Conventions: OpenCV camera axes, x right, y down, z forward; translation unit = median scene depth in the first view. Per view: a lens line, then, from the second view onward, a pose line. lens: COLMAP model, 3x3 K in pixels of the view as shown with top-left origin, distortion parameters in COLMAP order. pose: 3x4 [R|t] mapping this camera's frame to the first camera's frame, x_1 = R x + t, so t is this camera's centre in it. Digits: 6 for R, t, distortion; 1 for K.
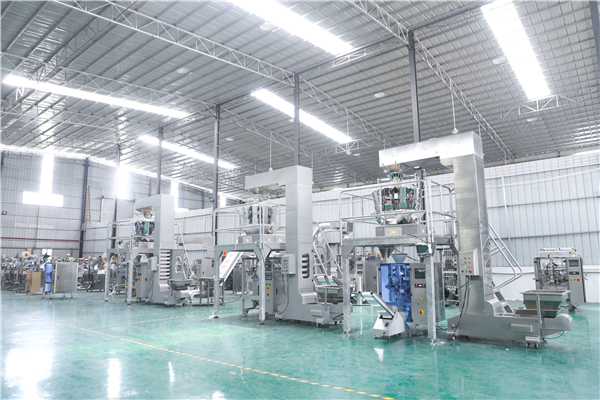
lens RADIAL K [[407.9, 0, 300.0], [0, 407.9, 200.0], [0, 0, 1]] dist [-0.010681, -0.003332]
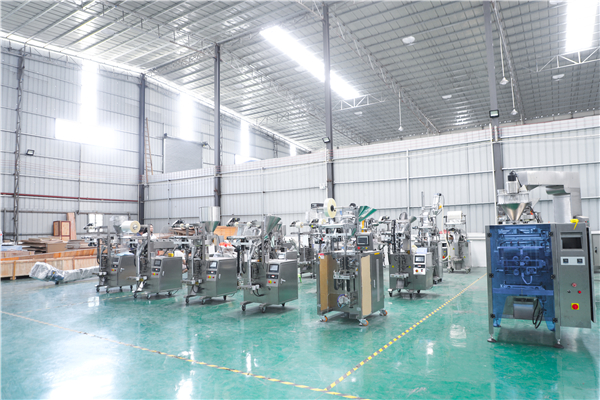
lens RADIAL K [[419.1, 0, 300.0], [0, 419.1, 200.0], [0, 0, 1]] dist [0.008461, 0.002730]
pose [[0.993229, 0.001811, 0.116158, -0.357946], [-0.010904, 0.996918, 0.077689, 0.042420], [-0.115659, -0.078429, 0.990188, 0.296363]]
